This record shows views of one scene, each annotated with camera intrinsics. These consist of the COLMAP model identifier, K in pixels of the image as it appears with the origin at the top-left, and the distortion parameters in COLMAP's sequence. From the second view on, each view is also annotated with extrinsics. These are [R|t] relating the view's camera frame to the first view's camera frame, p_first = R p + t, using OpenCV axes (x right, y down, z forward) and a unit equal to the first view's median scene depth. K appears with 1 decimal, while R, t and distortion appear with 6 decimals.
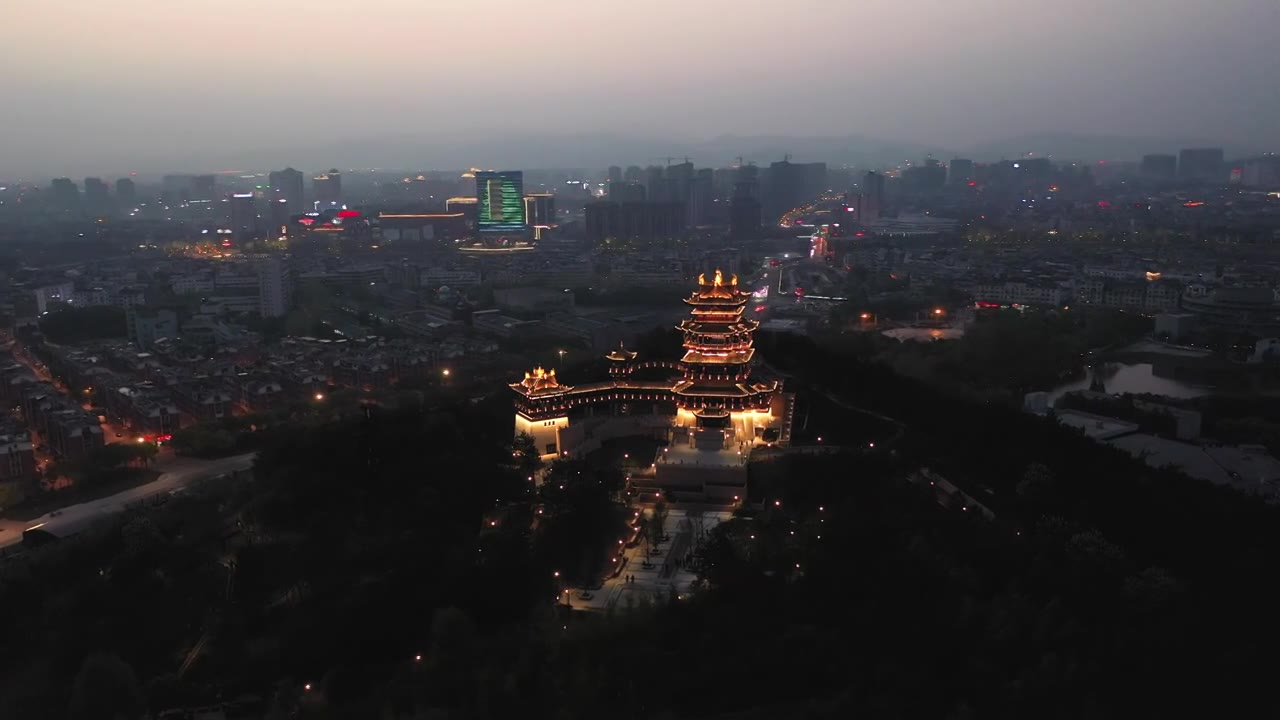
lens RADIAL K [[1013.9, 0, 638.4], [0, 1013.9, 364.1], [0, 0, 1]] dist [-0.000553, -0.005346]
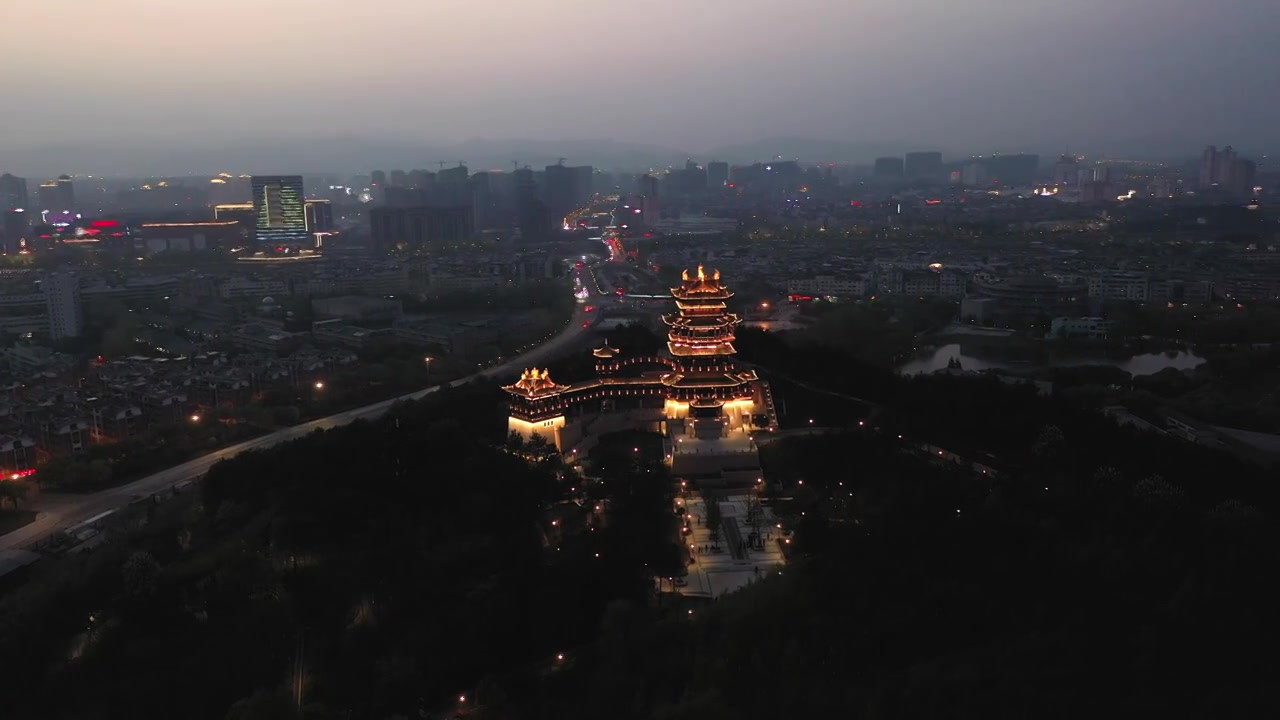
lens RADIAL K [[1013.9, 0, 638.4], [0, 1013.9, 364.1], [0, 0, 1]] dist [-0.000553, -0.005346]
pose [[0.970533, -0.049489, 0.235830, -0.137323], [0.050378, 0.998728, 0.002259, 0.001331], [-0.235642, 0.009688, 0.971792, 0.003681]]
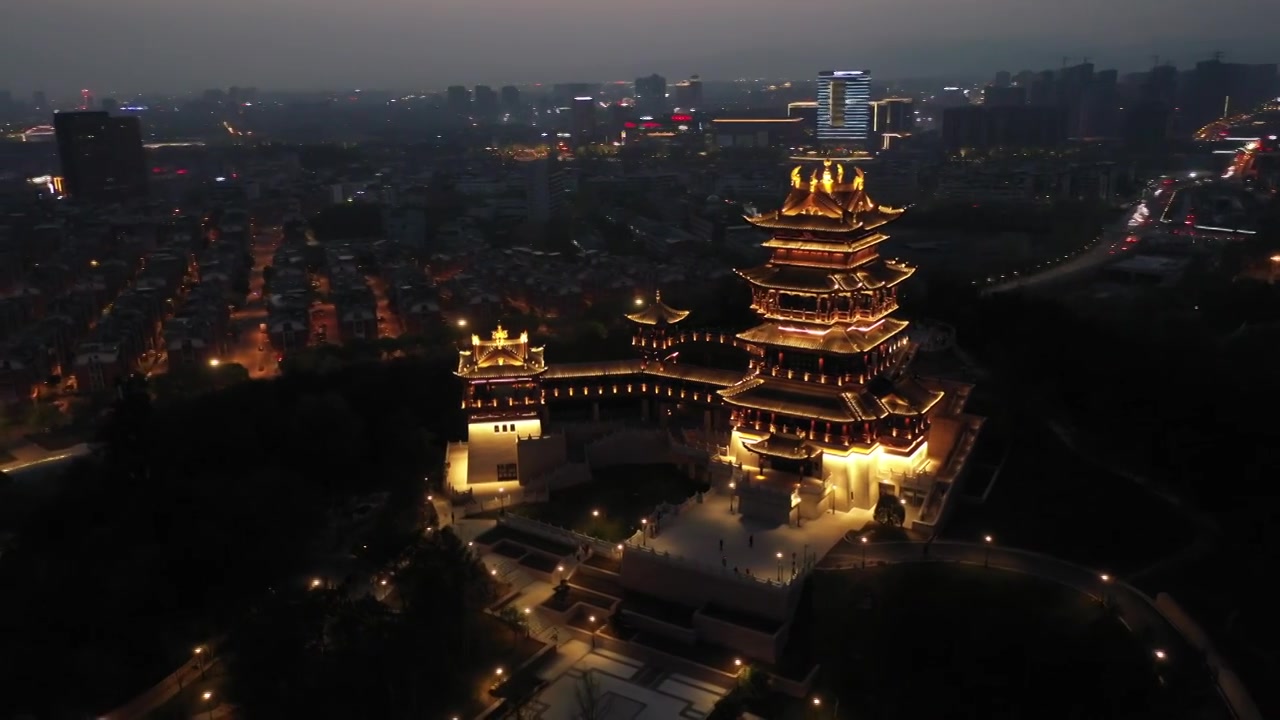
lens RADIAL K [[1013.9, 0, 638.4], [0, 1013.9, 364.1], [0, 0, 1]] dist [-0.000553, -0.005346]
pose [[0.931520, 0.093317, -0.351514, 0.103077], [-0.064029, 0.993505, 0.094067, -0.020186], [0.358009, -0.065118, 0.931445, 0.294808]]
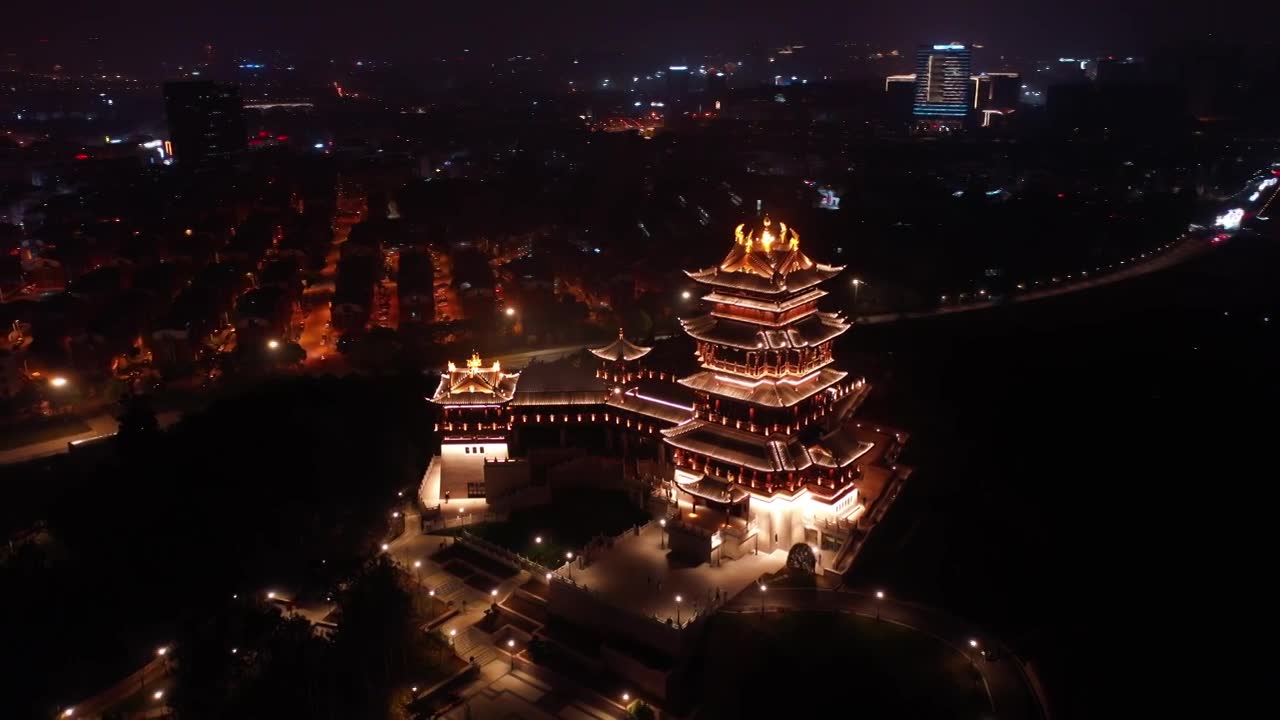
lens RADIAL K [[1013.9, 0, 638.4], [0, 1013.9, 364.1], [0, 0, 1]] dist [-0.000553, -0.005346]
pose [[0.889017, 0.145306, -0.434206, 0.150447], [-0.094212, 0.986068, 0.137090, -0.049873], [0.448077, -0.080968, 0.890321, 0.295490]]
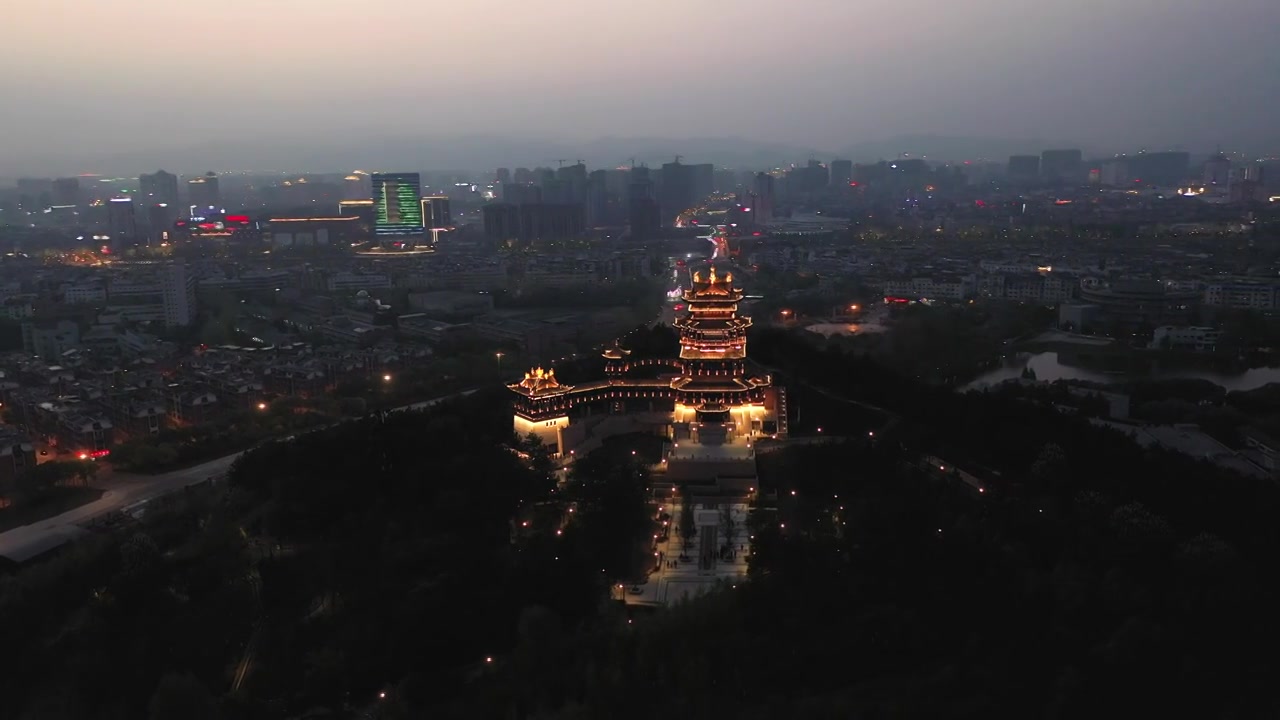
lens RADIAL K [[1013.9, 0, 638.4], [0, 1013.9, 364.1], [0, 0, 1]] dist [-0.000553, -0.005346]
pose [[0.993167, -0.025096, 0.113973, -0.067100], [0.025286, 0.999680, -0.000219, 0.001459], [-0.113932, 0.003099, 0.993484, -0.002150]]
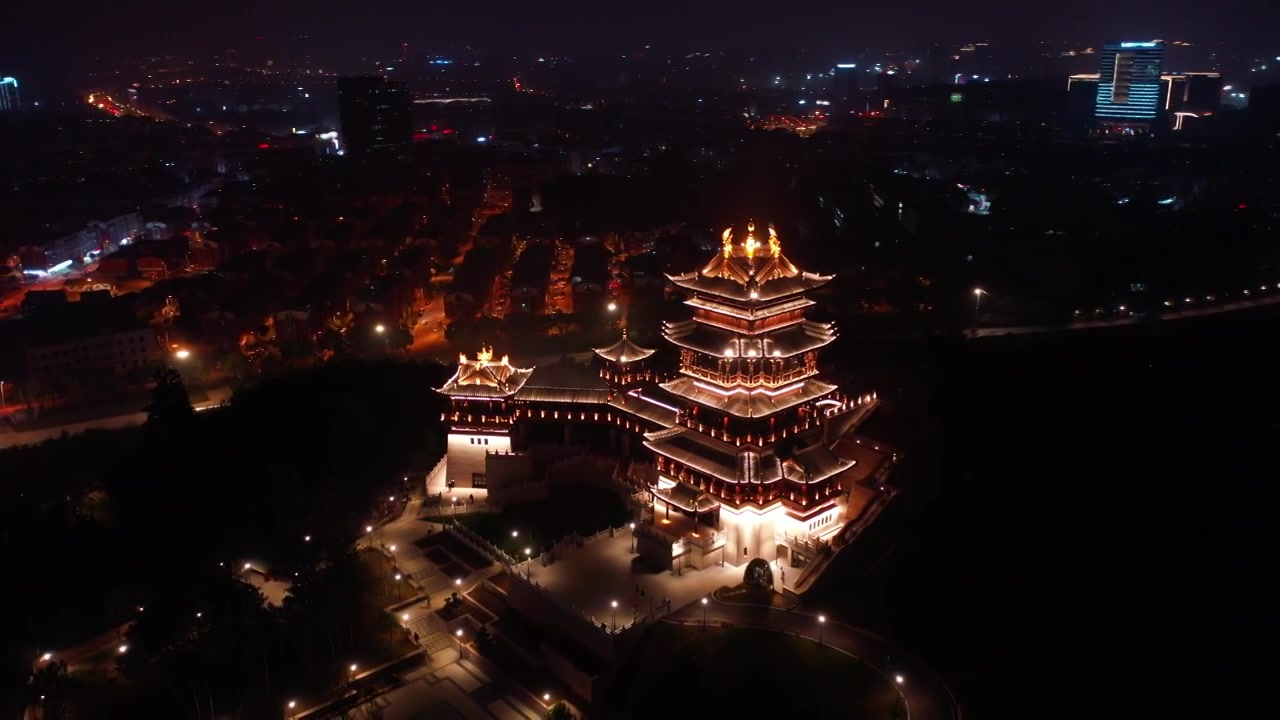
lens RADIAL K [[1013.9, 0, 638.4], [0, 1013.9, 364.1], [0, 0, 1]] dist [-0.000553, -0.005346]
pose [[0.797257, 0.190742, -0.572711, 0.197759], [-0.121228, 0.980027, 0.157640, -0.057325], [0.591341, -0.056251, 0.804457, 0.327012]]
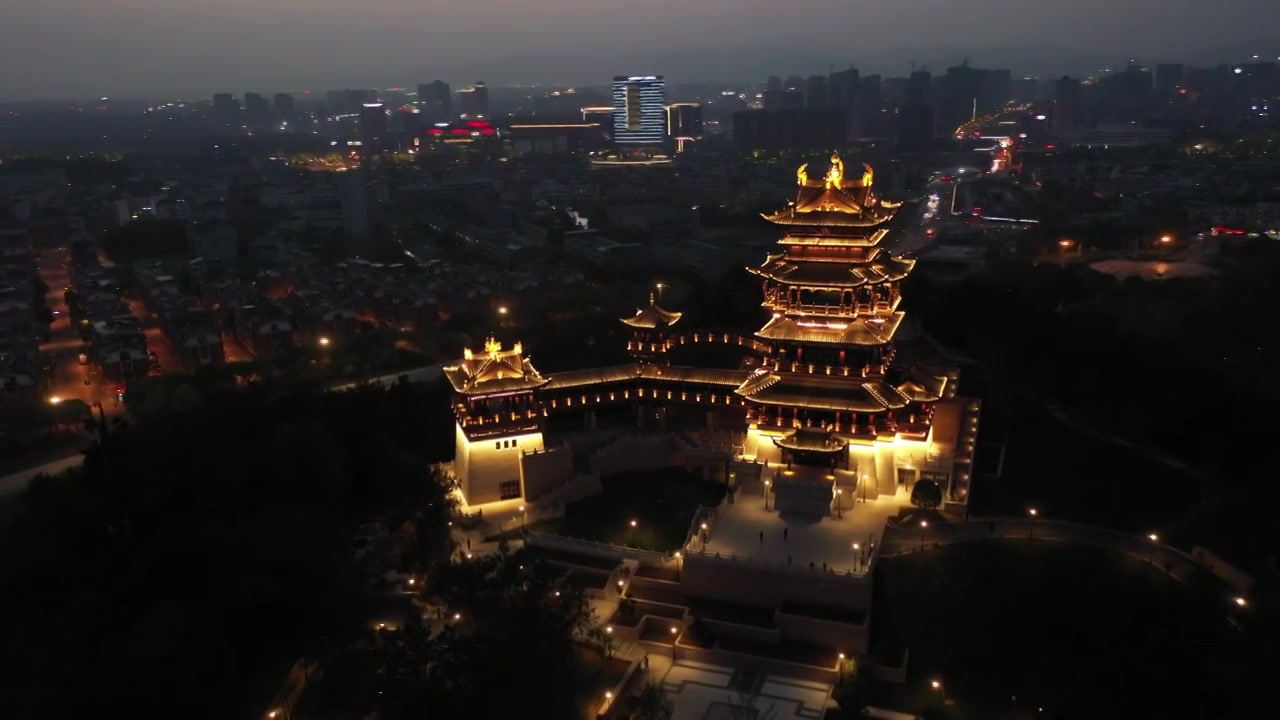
lens RADIAL K [[1013.9, 0, 638.4], [0, 1013.9, 364.1], [0, 0, 1]] dist [-0.000553, -0.005346]
pose [[0.987554, 0.033325, -0.153708, 0.036837], [-0.021240, 0.996601, 0.079600, -0.016497], [0.155838, -0.075345, 0.984905, 0.282871]]
